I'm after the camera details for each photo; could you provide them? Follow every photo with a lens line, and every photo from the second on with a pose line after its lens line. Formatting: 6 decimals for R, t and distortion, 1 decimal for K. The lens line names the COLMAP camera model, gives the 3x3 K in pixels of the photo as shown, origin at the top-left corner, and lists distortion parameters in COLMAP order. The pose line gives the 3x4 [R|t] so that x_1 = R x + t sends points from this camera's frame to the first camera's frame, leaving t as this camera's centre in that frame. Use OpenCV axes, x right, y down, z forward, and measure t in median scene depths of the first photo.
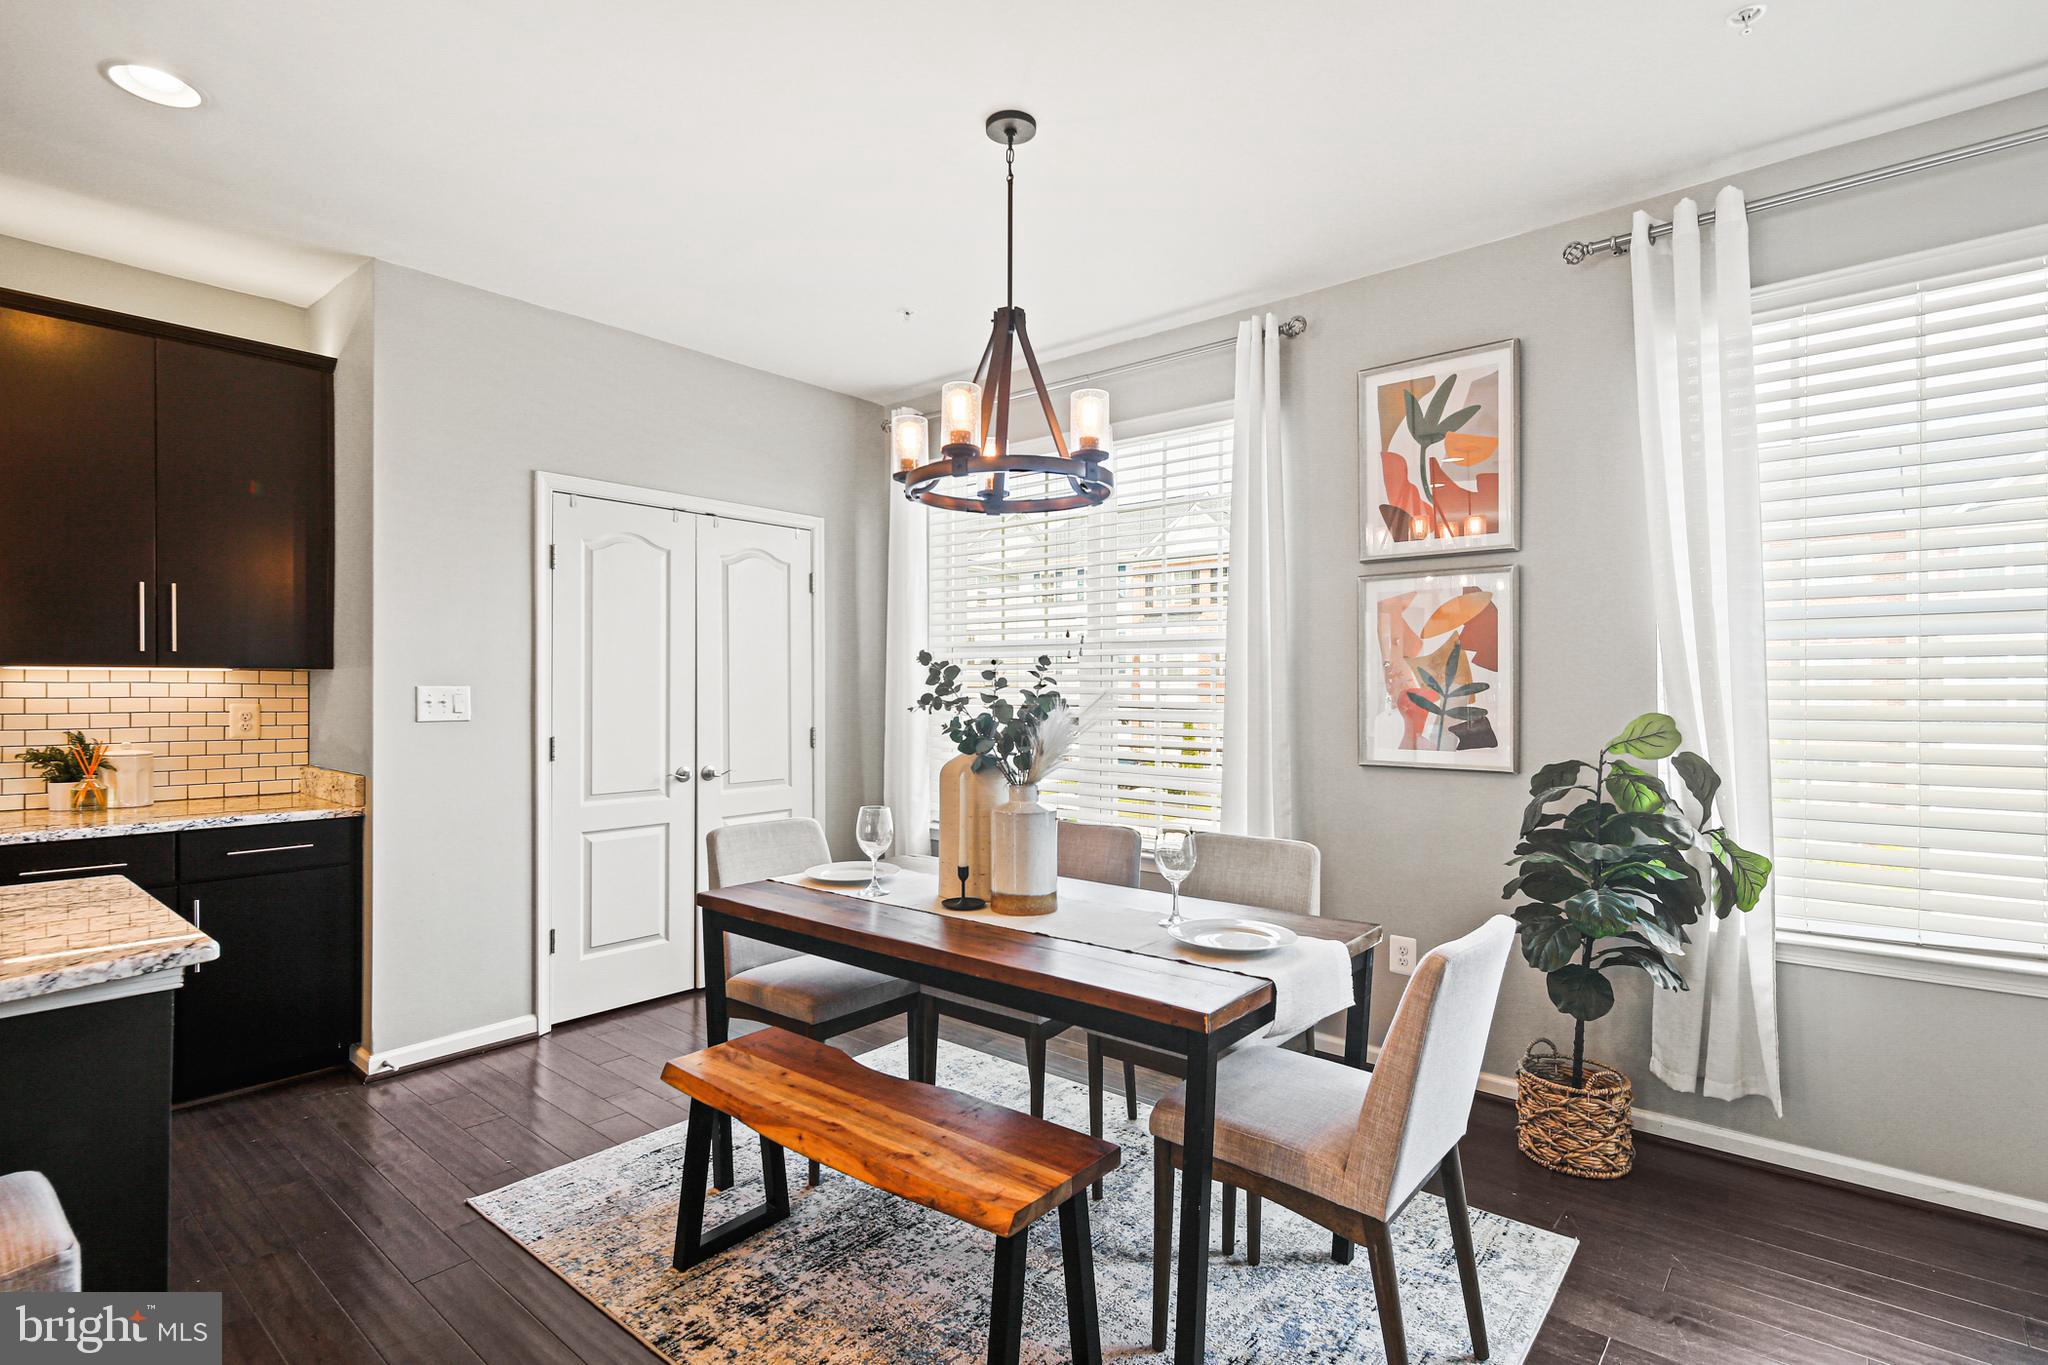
lens RADIAL K [[1001.6, 0, 1022.1], [0, 1001.6, 688.5], [0, 0, 1]] dist [0.000806, 0.000244]
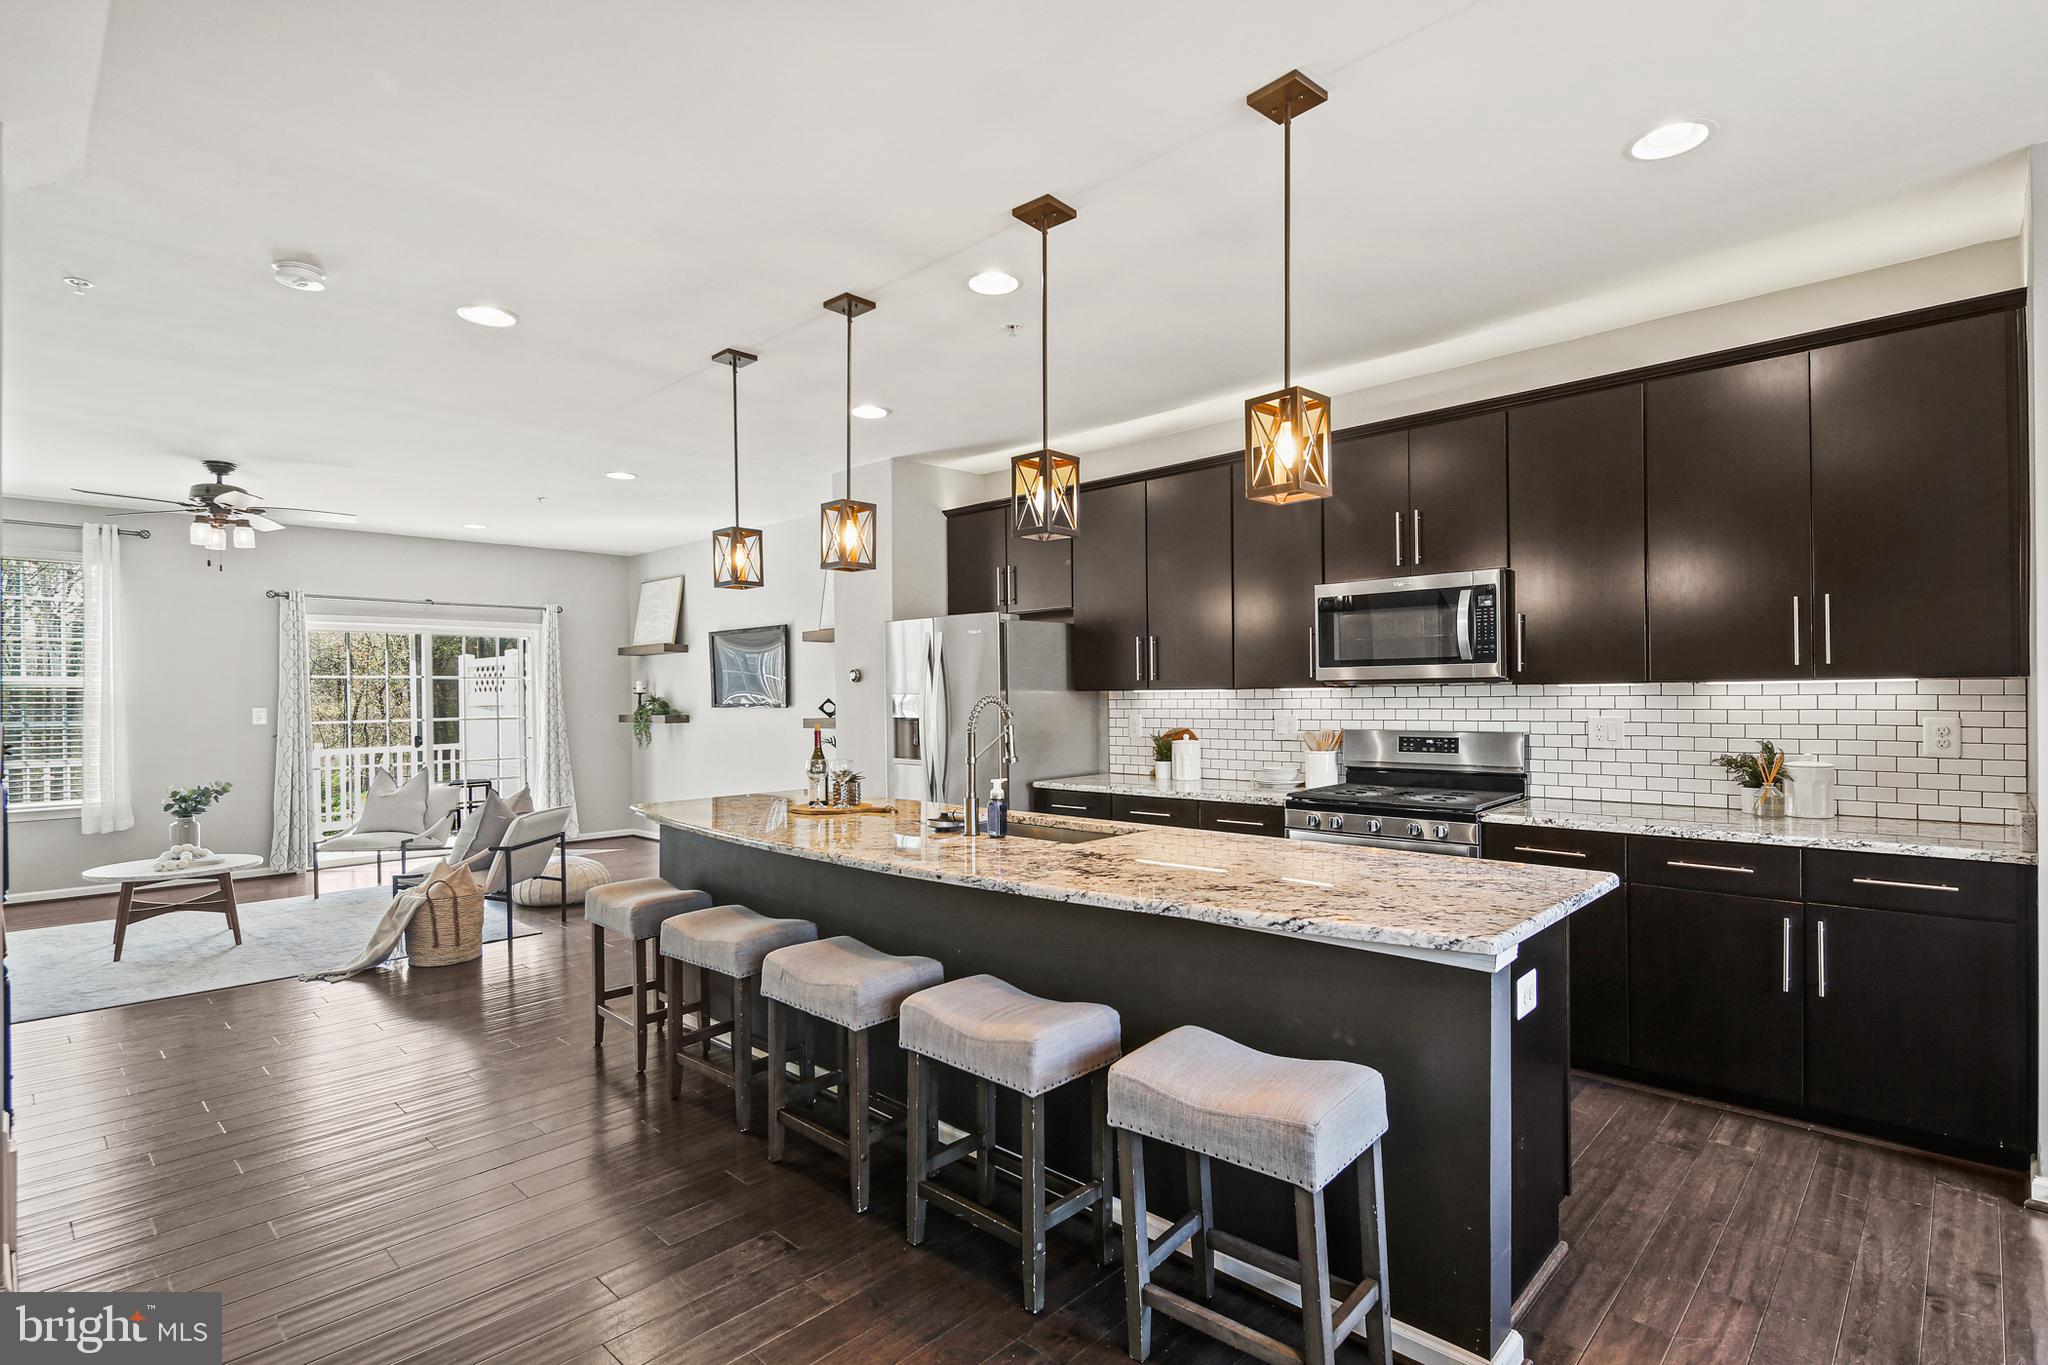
lens RADIAL K [[991.7, 0, 1024.4], [0, 991.7, 698.7], [0, 0, 1]] dist [-0.000610, -0.000798]
pose [[-0.059552, 0.000301, -0.998225, 0.157485], [0.009942, 0.999951, -0.000292, -0.009736], [0.998176, -0.009941, -0.059552, 0.263207]]
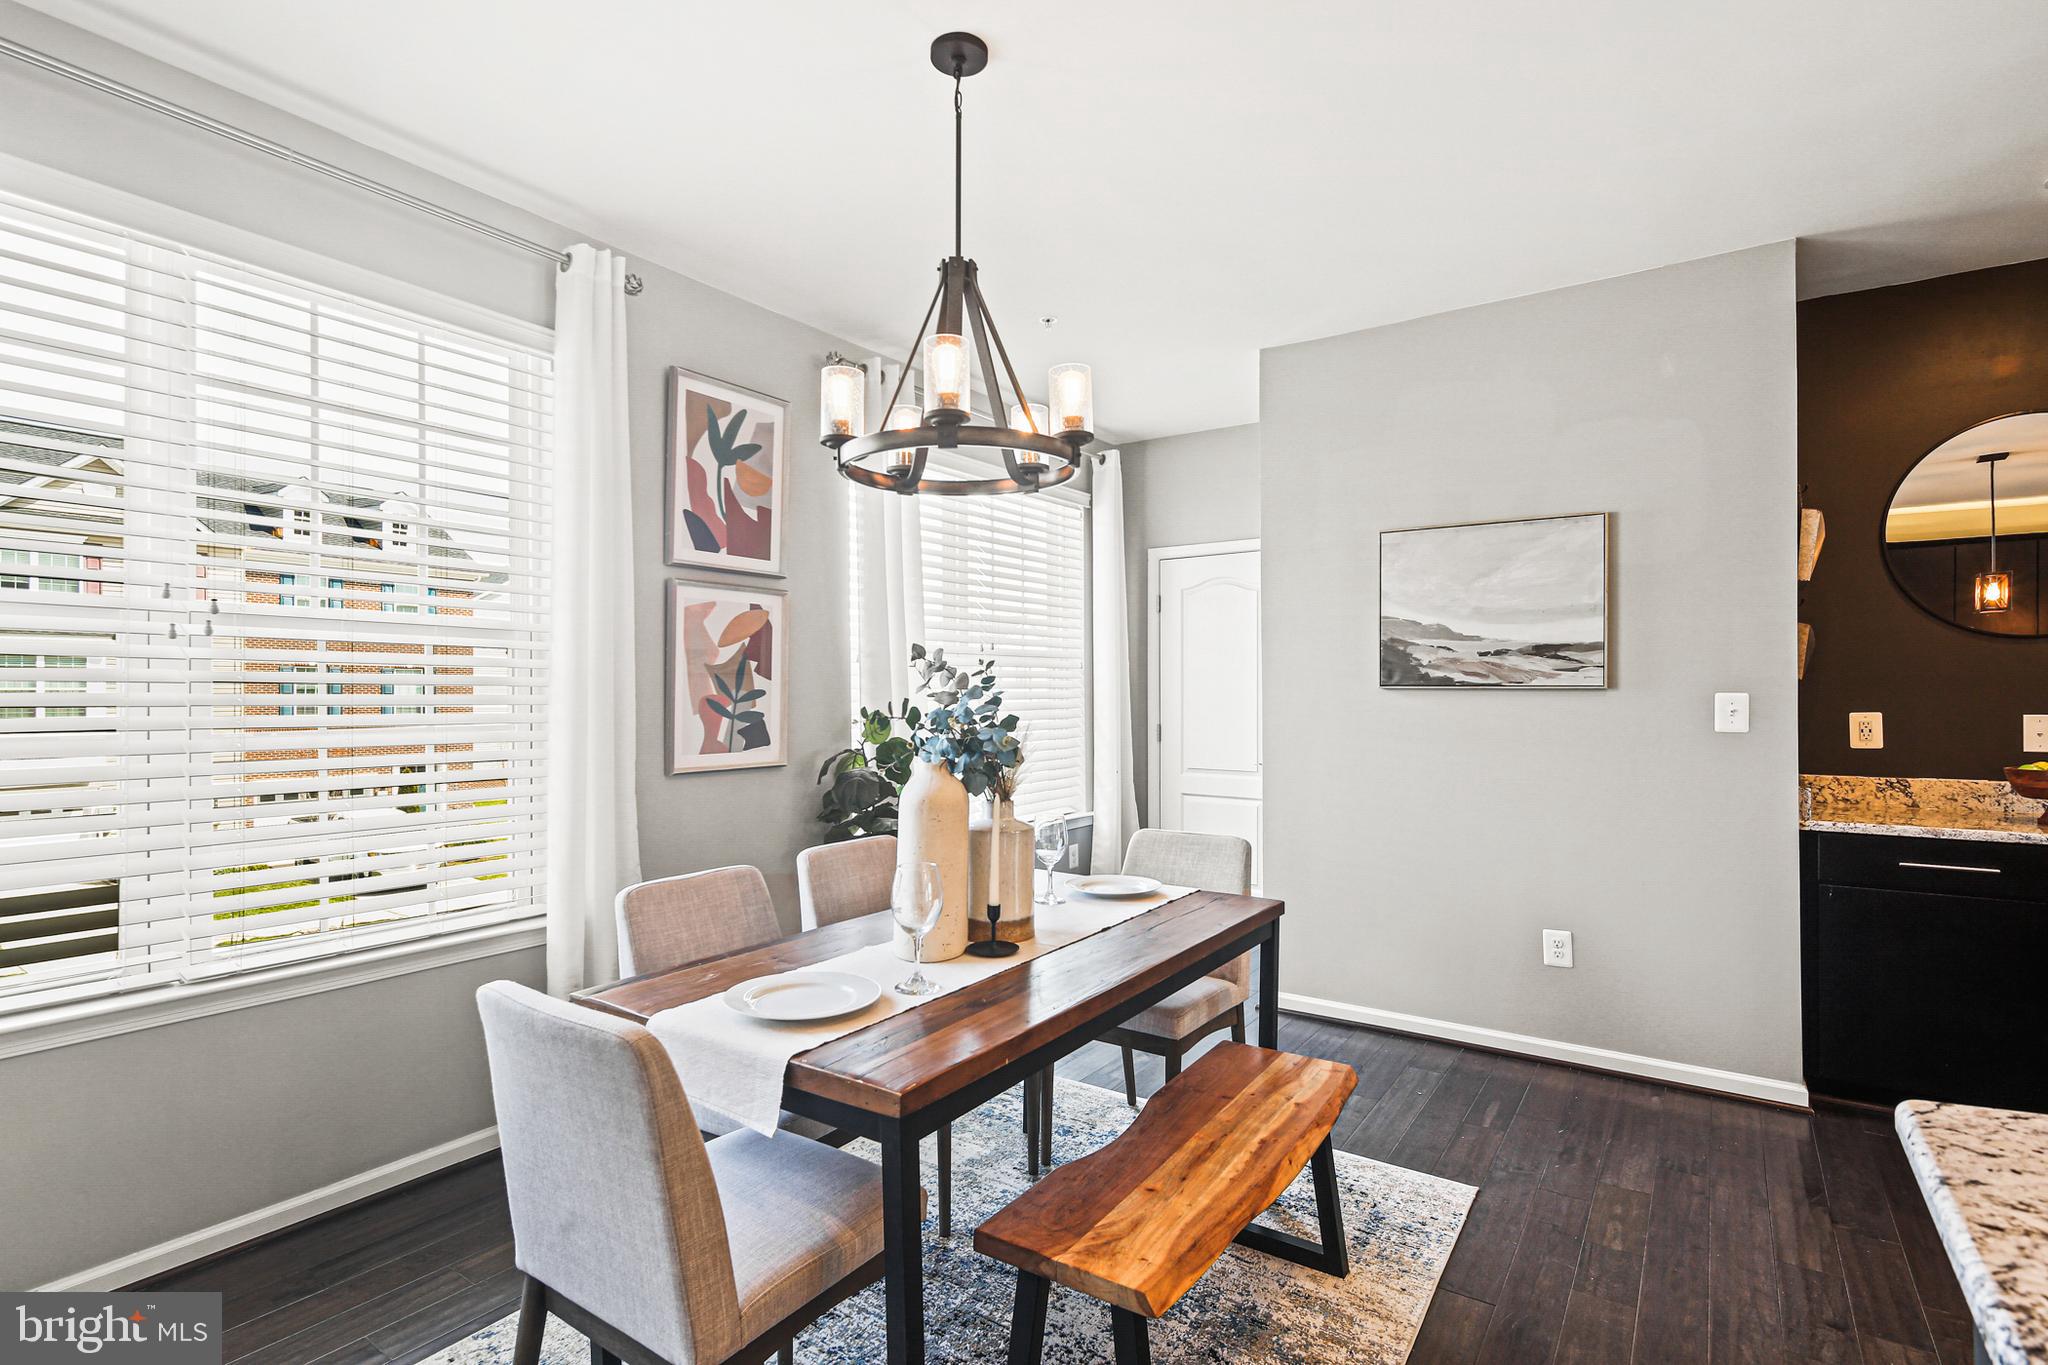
lens RADIAL K [[989.5, 0, 1022.1], [0, 989.5, 689.8], [0, 0, 1]] dist [0.000041, -0.000483]
pose [[-0.088889, 0.004330, 0.996032, -0.691760], [0.001345, 0.999990, -0.004228, -0.000292], [-0.996041, 0.000964, -0.088894, 0.809318]]
